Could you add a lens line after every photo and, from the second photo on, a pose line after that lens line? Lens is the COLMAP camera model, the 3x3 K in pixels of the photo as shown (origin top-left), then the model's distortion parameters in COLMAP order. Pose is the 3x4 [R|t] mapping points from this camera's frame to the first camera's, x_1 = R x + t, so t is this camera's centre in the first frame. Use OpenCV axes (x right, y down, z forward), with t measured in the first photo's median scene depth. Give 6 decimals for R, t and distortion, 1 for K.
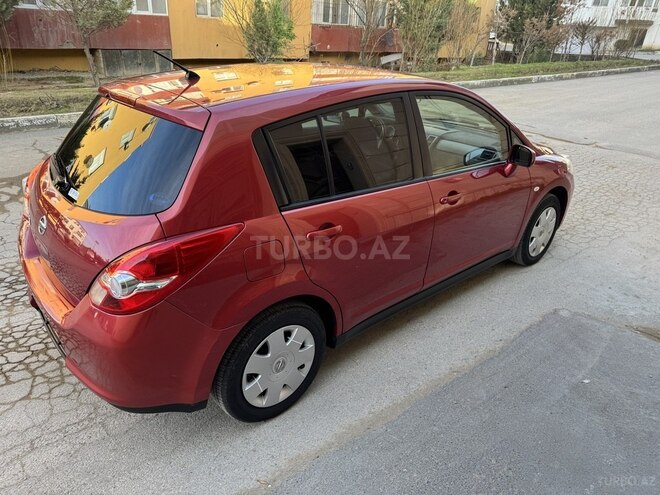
lens RADIAL K [[467.2, 0, 330.0], [0, 467.2, 247.5], [0, 0, 1]] dist [0.015876, -0.014313]
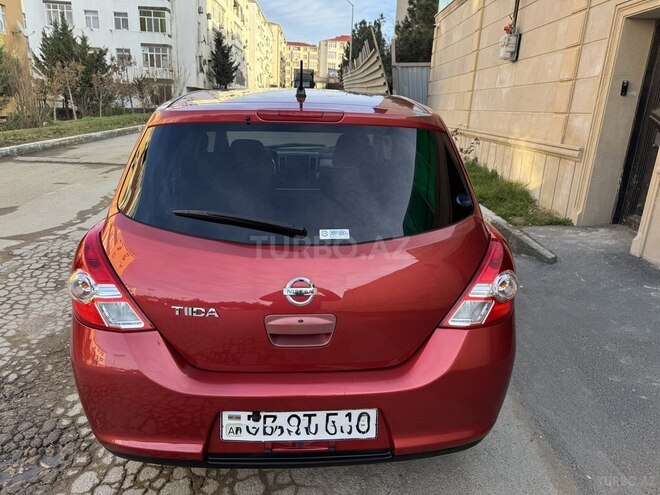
lens RADIAL K [[467.2, 0, 330.0], [0, 467.2, 247.5], [0, 0, 1]] dist [0.015876, -0.014313]
pose [[0.609281, -0.260801, 0.748839, -0.649678], [0.341166, 0.938707, 0.049342, -0.076081], [-0.715809, 0.225415, 0.660913, 0.291696]]
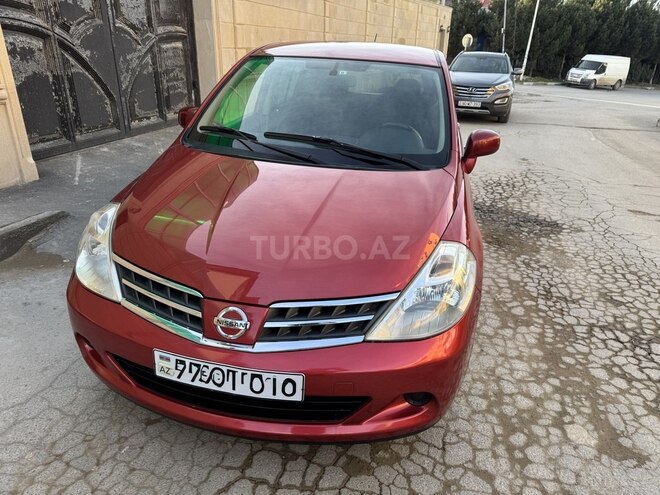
lens RADIAL K [[468.7, 0, 326.9], [0, 468.7, 248.1], [0, 0, 1]] dist [0.010933, -0.008901]
pose [[-0.799720, 0.165120, -0.577220, 0.676078], [-0.325047, 0.689256, 0.647511, -0.621685], [0.504769, 0.705451, -0.497540, 1.550243]]
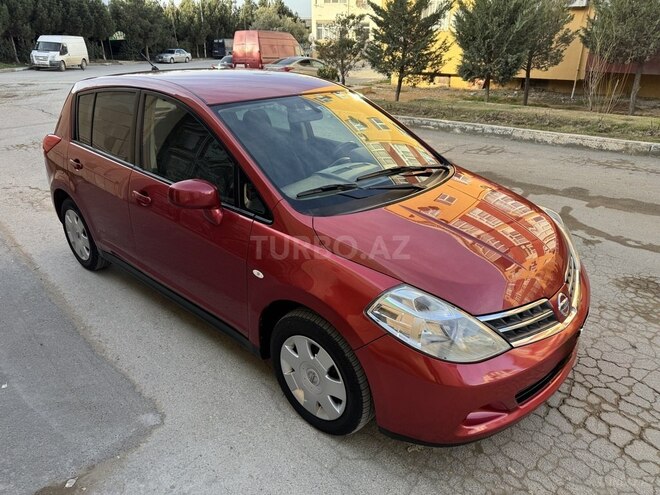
lens RADIAL K [[466.6, 0, 331.9], [0, 466.6, 246.2], [0, 0, 1]] dist [0.021700, -0.021168]
pose [[0.115428, 0.367258, -0.922929, 0.999446], [-0.424183, 0.858384, 0.288523, -0.373021], [0.898190, 0.358187, 0.254866, 0.891525]]
